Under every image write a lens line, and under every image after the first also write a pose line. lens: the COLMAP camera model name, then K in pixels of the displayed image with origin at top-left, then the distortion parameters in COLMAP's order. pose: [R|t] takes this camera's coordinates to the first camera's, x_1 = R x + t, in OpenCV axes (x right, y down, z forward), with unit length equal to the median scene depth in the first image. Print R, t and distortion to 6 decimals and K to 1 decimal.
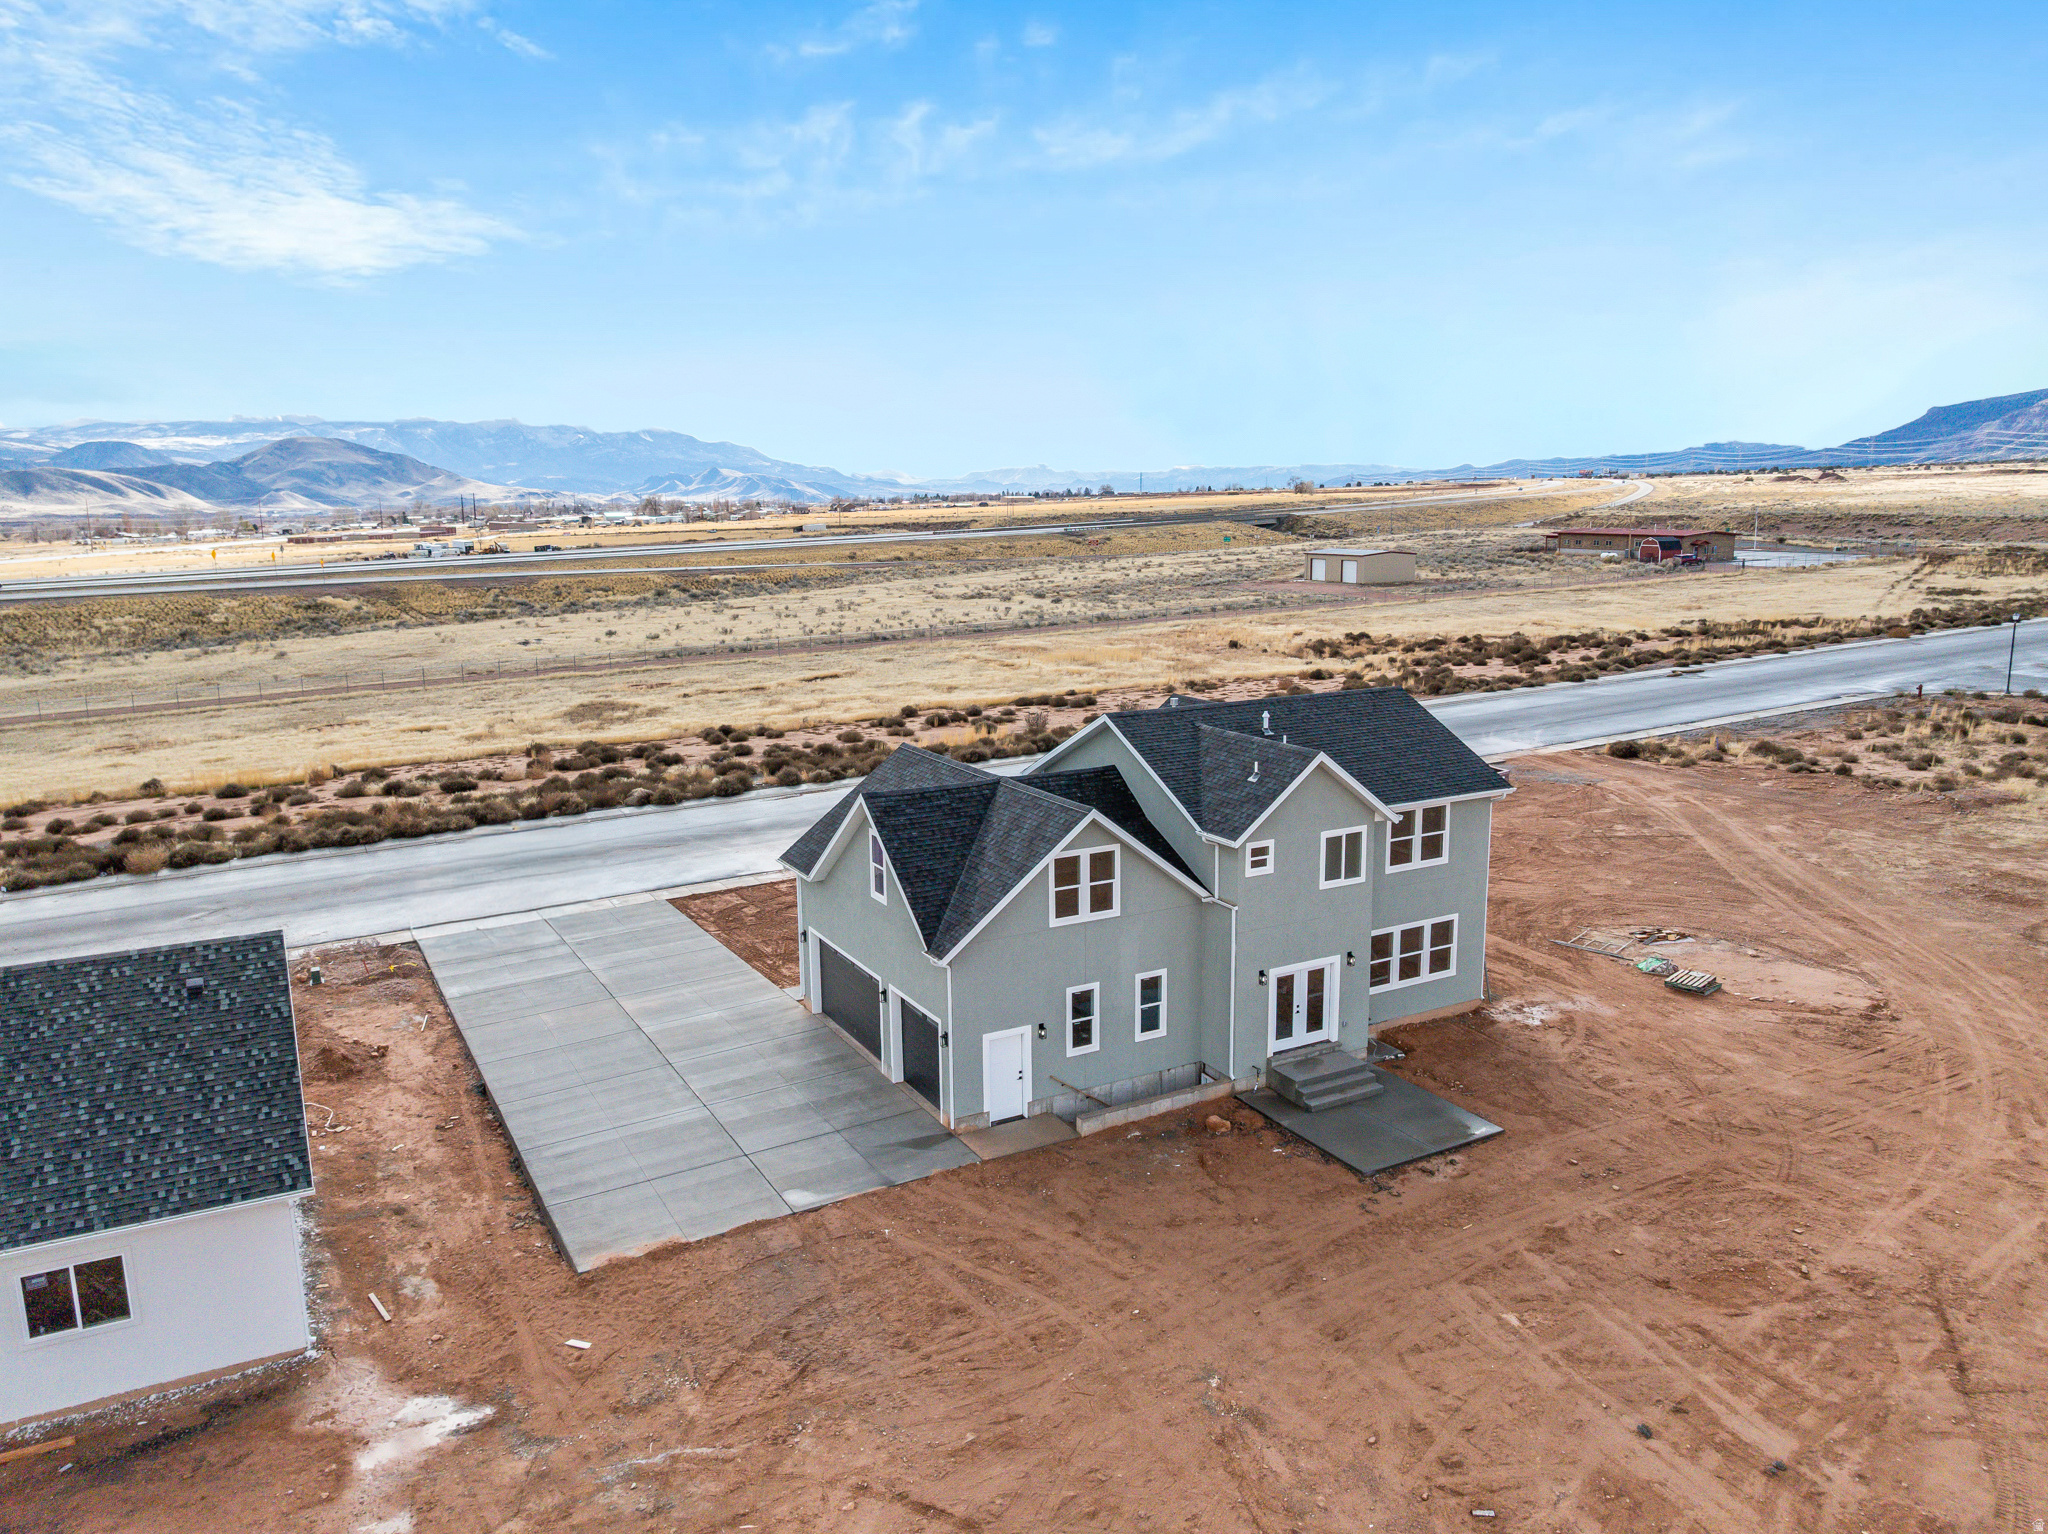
lens RADIAL K [[1441.7, 0, 1033.0], [0, 1441.7, 757.0], [0, 0, 1]] dist [-0.037337, 0.002058]
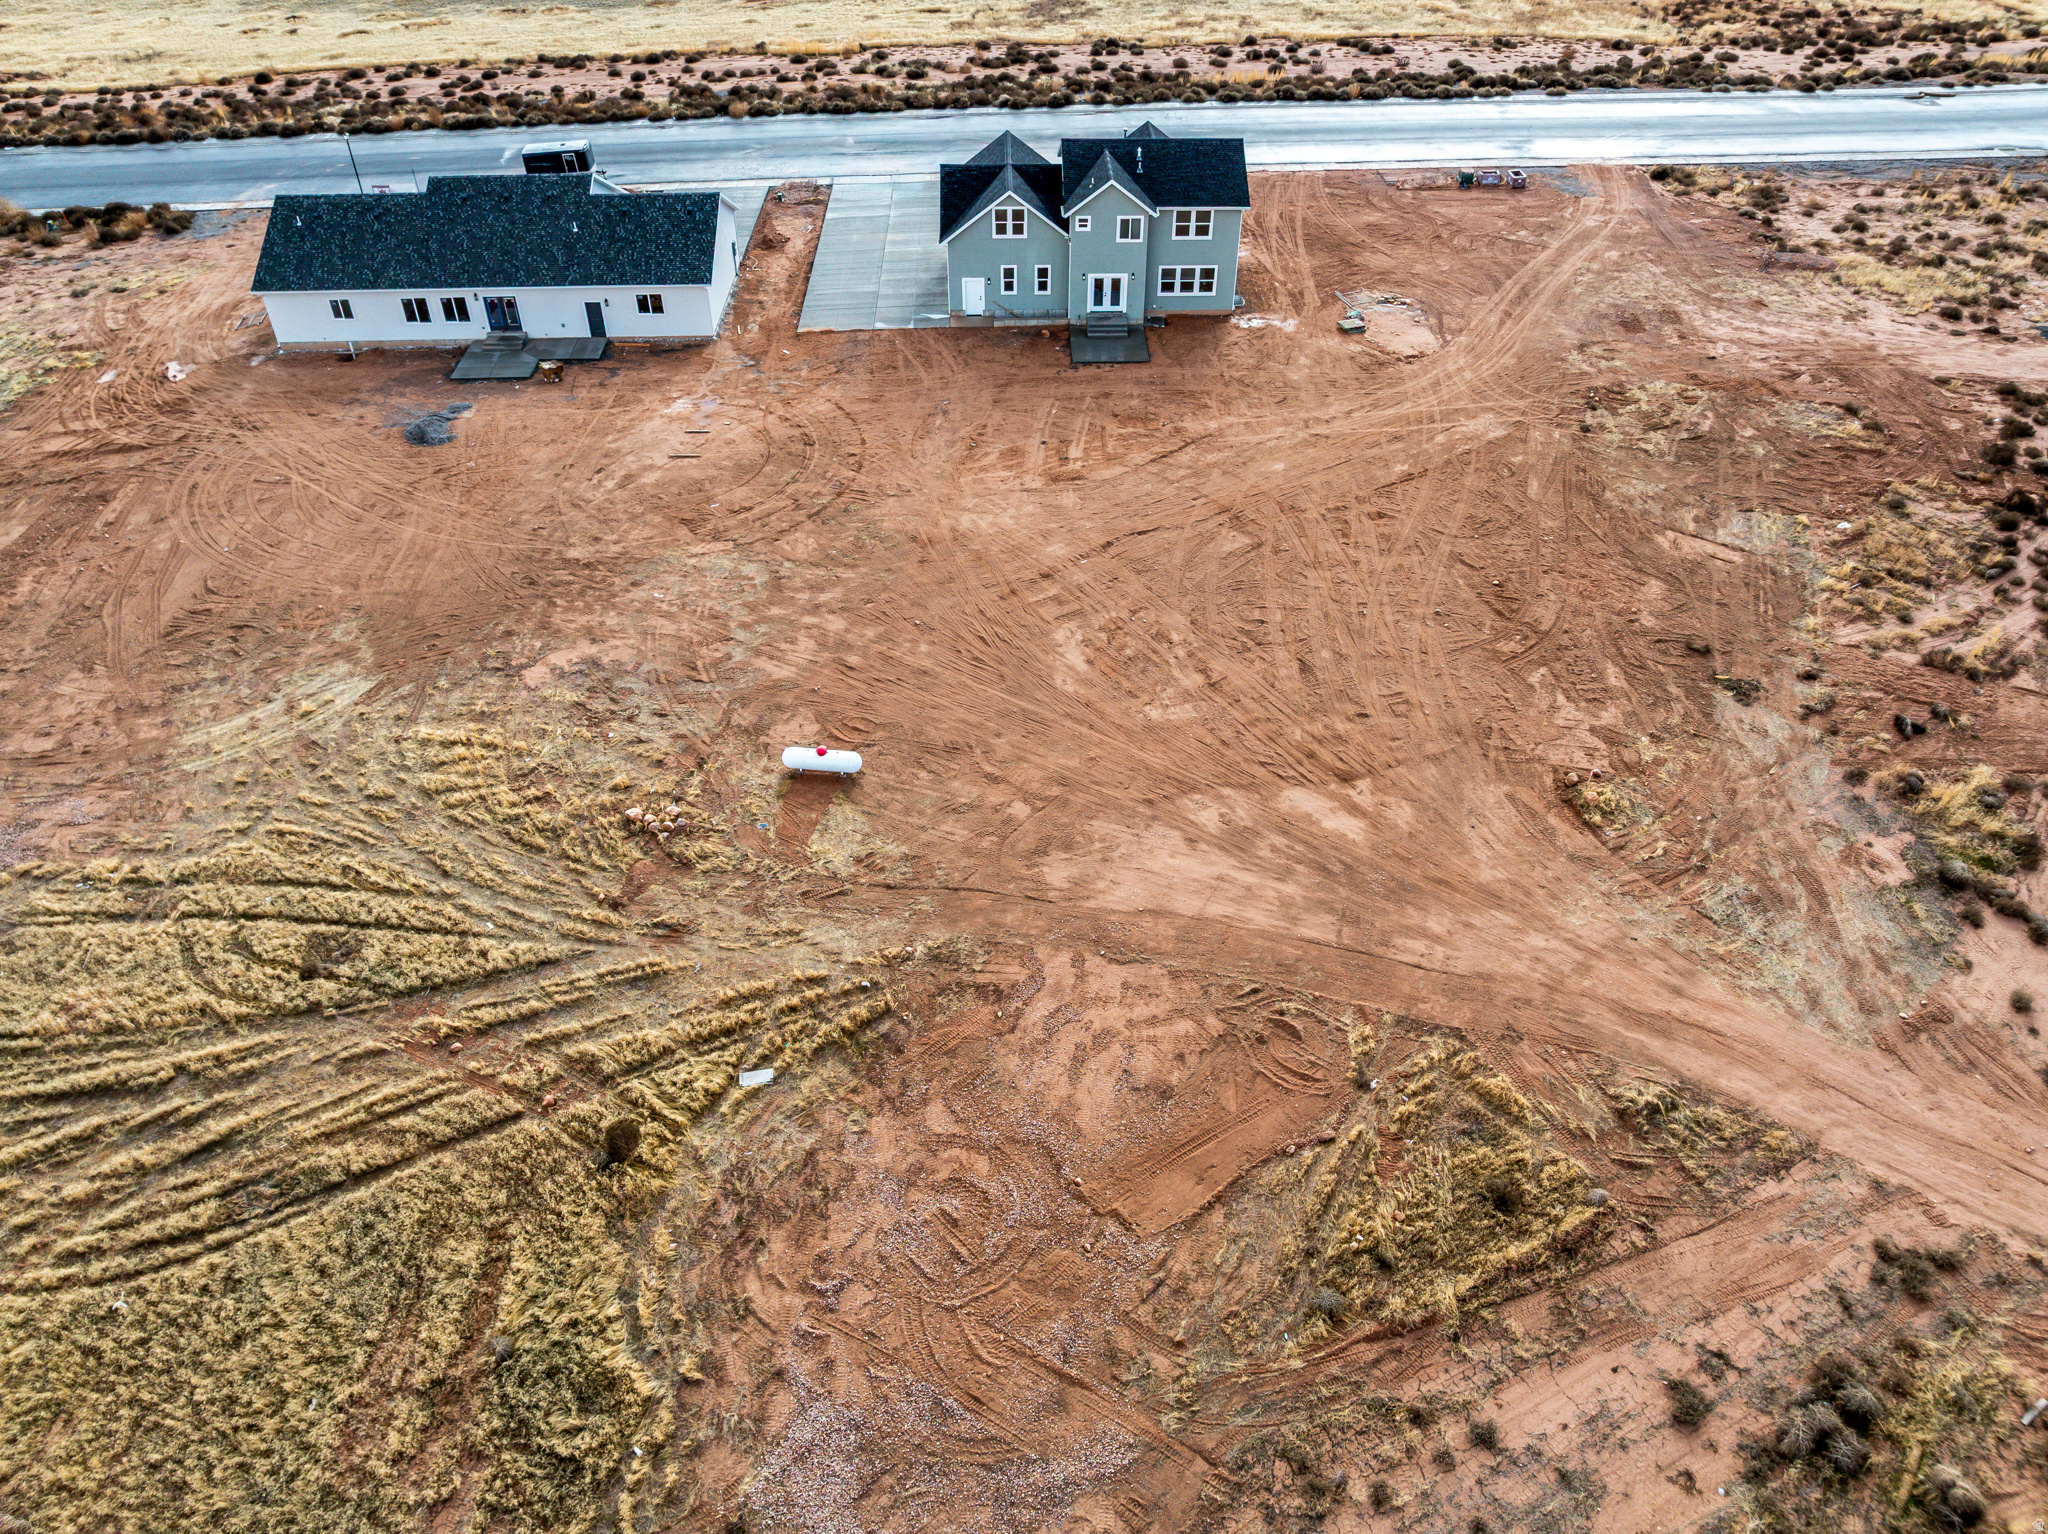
lens RADIAL K [[1441.7, 0, 1033.0], [0, 1441.7, 757.0], [0, 0, 1]] dist [-0.037337, 0.002058]
pose [[0.886762, 0.307784, -0.344850, 1.083381], [-0.093259, 0.849855, 0.518700, -0.367907], [0.452721, -0.427803, 0.782322, -1.137378]]
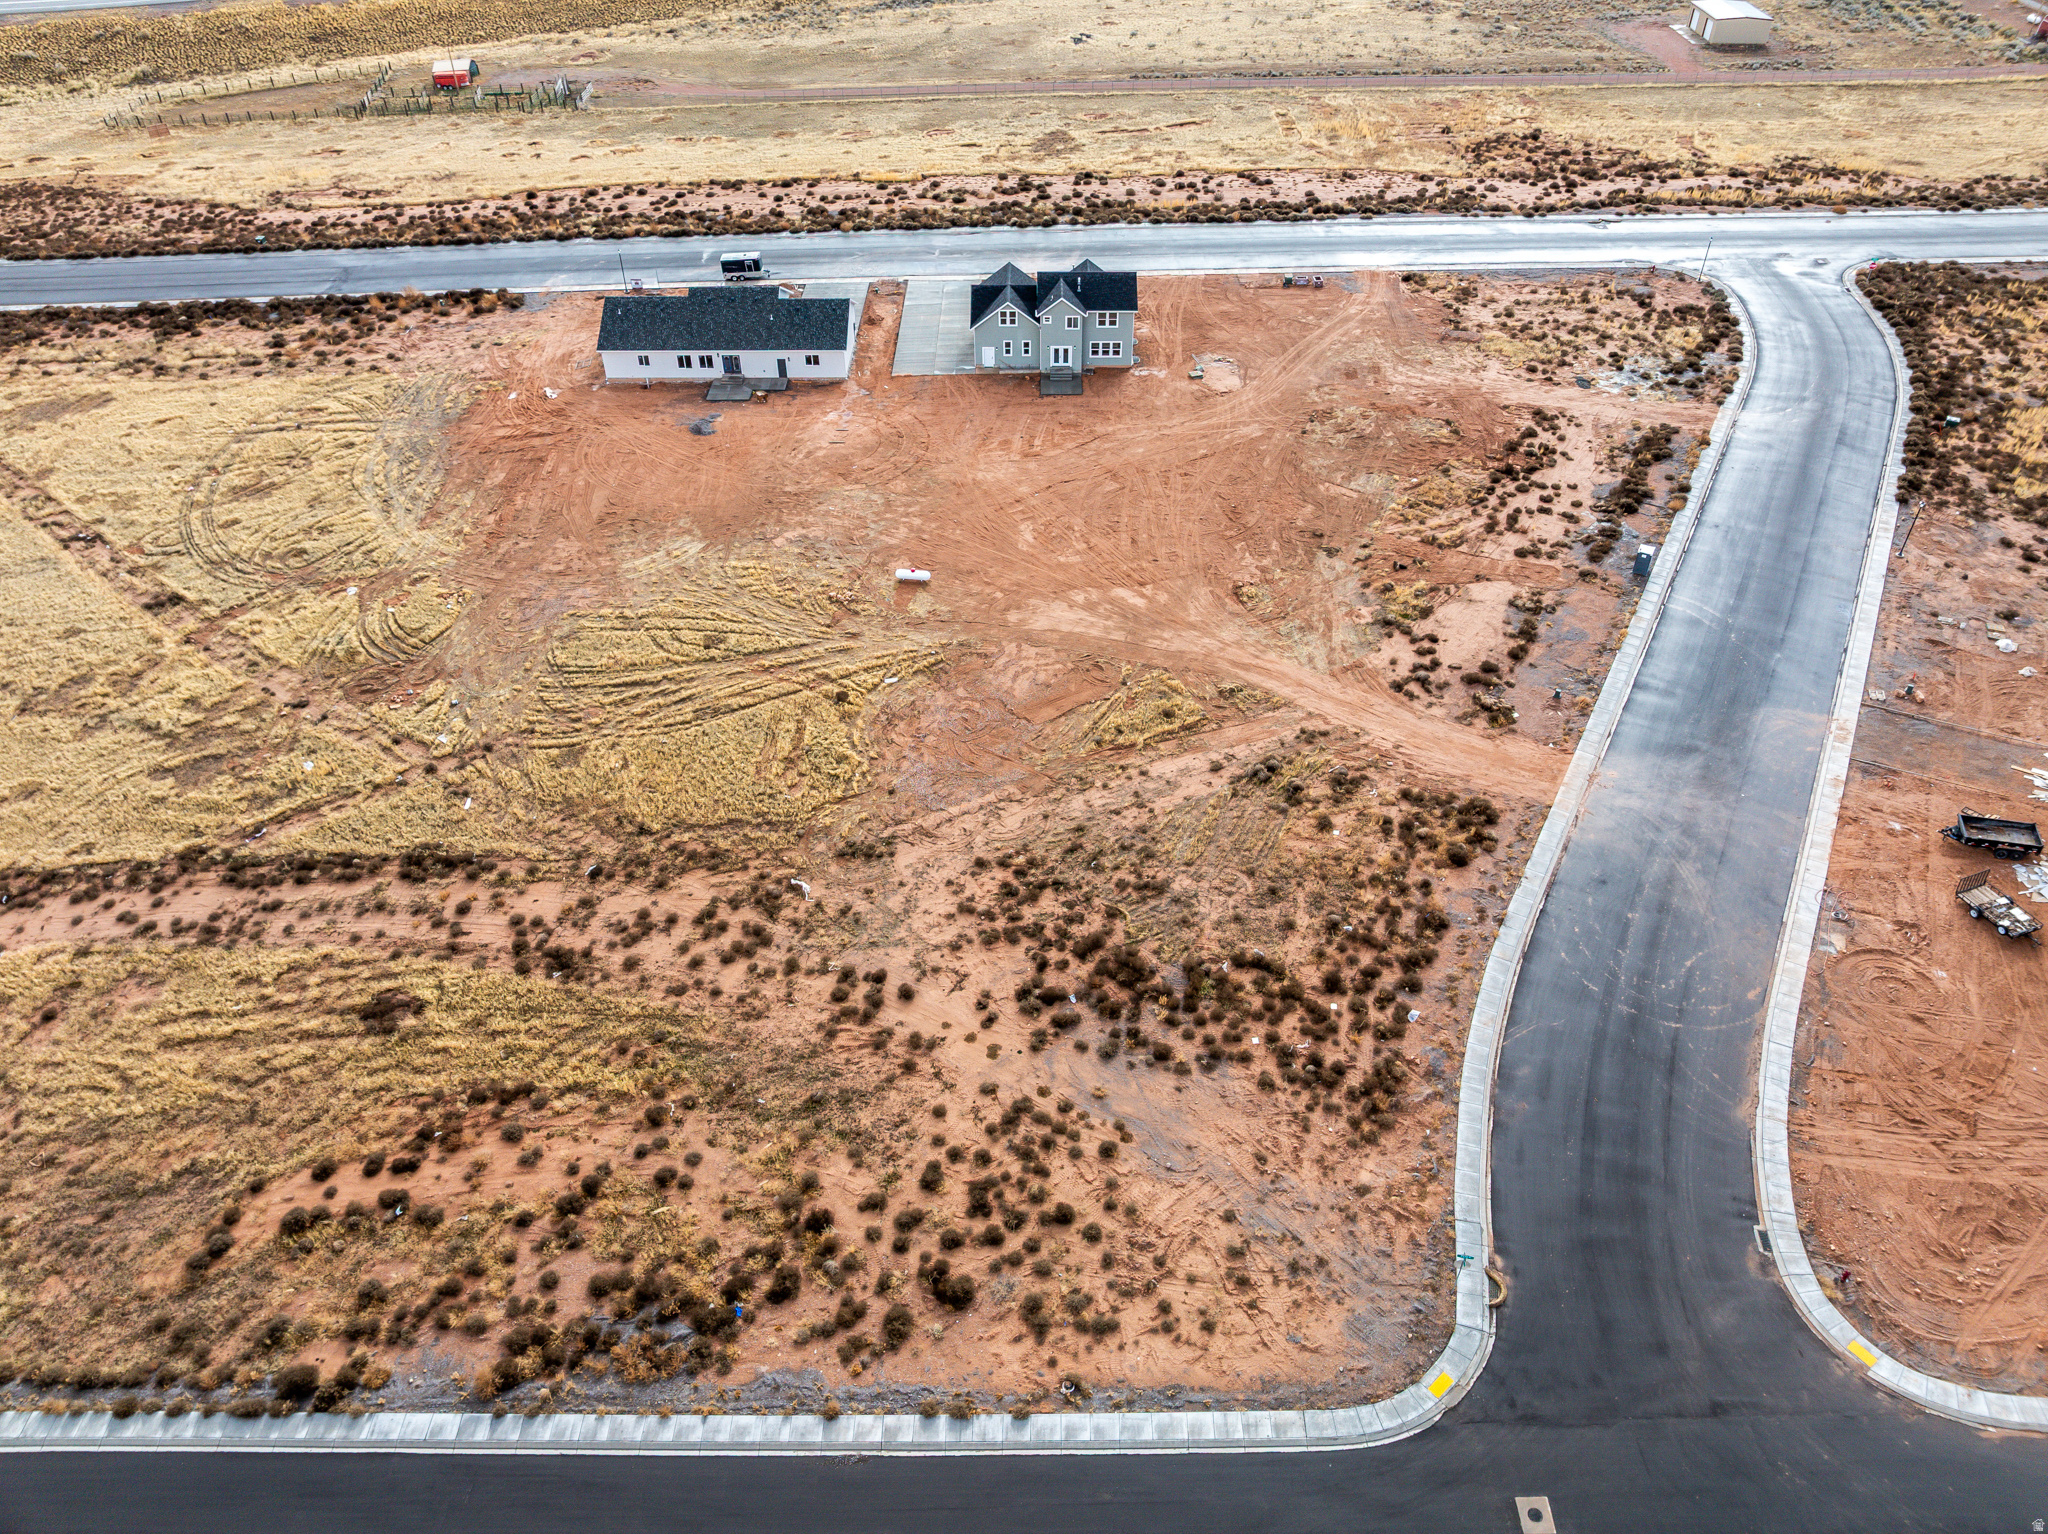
lens RADIAL K [[1441.7, 0, 1033.0], [0, 1441.7, 757.0], [0, 0, 1]] dist [-0.037337, 0.002058]
pose [[0.874046, 0.320234, -0.365367, 1.993057], [-0.092974, 0.848379, 0.521162, -0.996754], [0.476863, -0.421550, 0.771296, -2.721011]]
